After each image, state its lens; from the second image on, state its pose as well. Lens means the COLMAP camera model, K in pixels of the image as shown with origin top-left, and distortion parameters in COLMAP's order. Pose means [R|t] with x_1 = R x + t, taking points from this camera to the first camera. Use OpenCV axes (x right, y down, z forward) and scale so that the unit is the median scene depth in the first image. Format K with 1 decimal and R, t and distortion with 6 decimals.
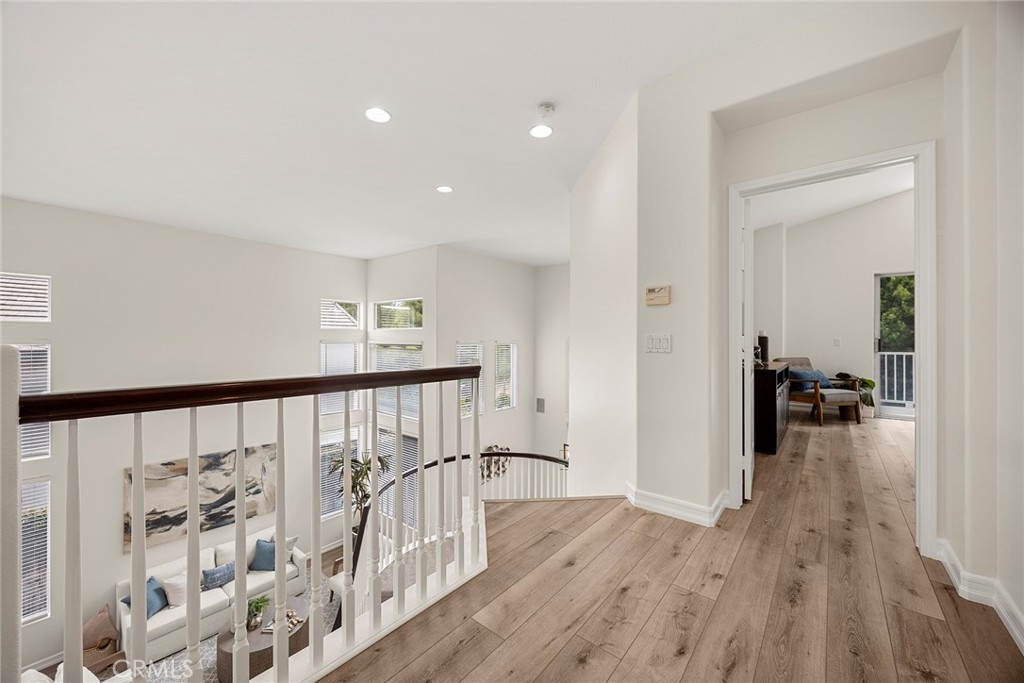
lens RADIAL K [[389.7, 0, 510.3], [0, 389.7, 335.9], [0, 0, 1]] dist [-0.000481, -0.000318]
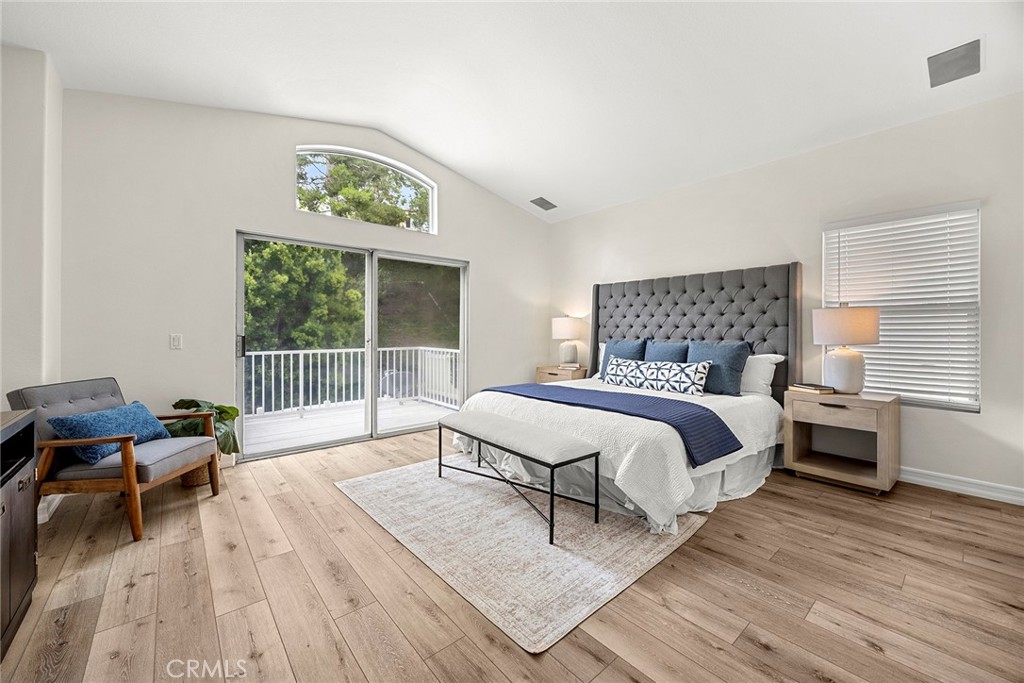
lens RADIAL K [[389.7, 0, 510.3], [0, 389.7, 335.9], [0, 0, 1]] dist [-0.000481, -0.000318]
pose [[0.163229, -0.012727, 0.986506, 0.427876], [-0.012683, 0.999807, 0.014997, -0.007803], [-0.986507, -0.014960, 0.163036, 0.507389]]
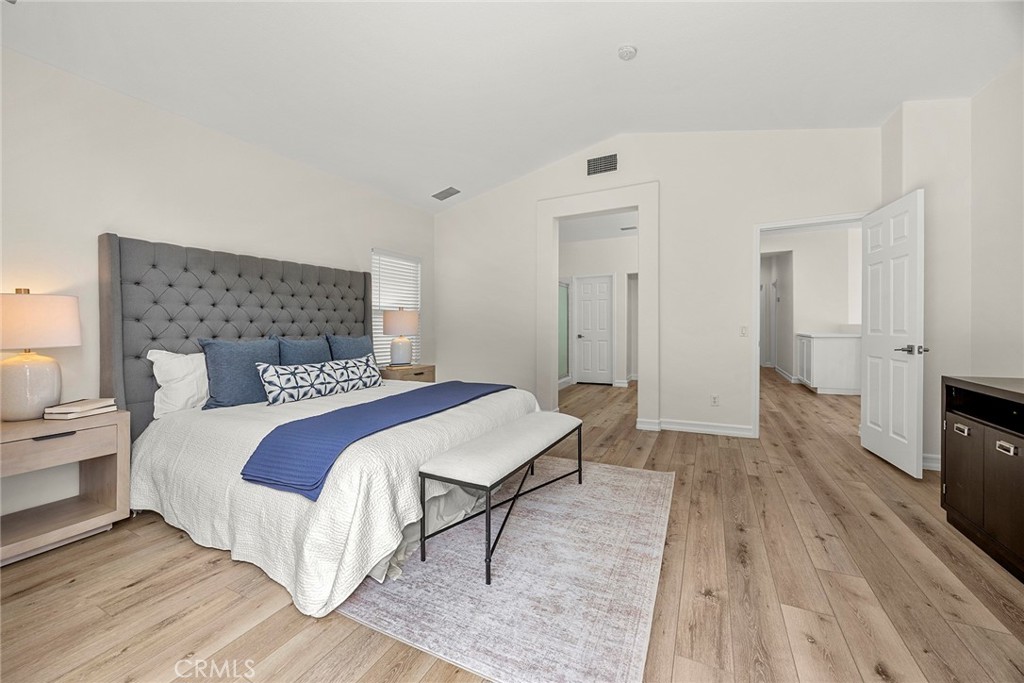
lens RADIAL K [[389.7, 0, 510.3], [0, 389.7, 335.9], [0, 0, 1]] dist [-0.000481, -0.000318]
pose [[-0.976722, 0.018918, -0.213674, 1.061220], [0.016766, 0.999789, 0.011878, 0.004374], [0.213854, 0.008019, -0.976833, 1.048465]]
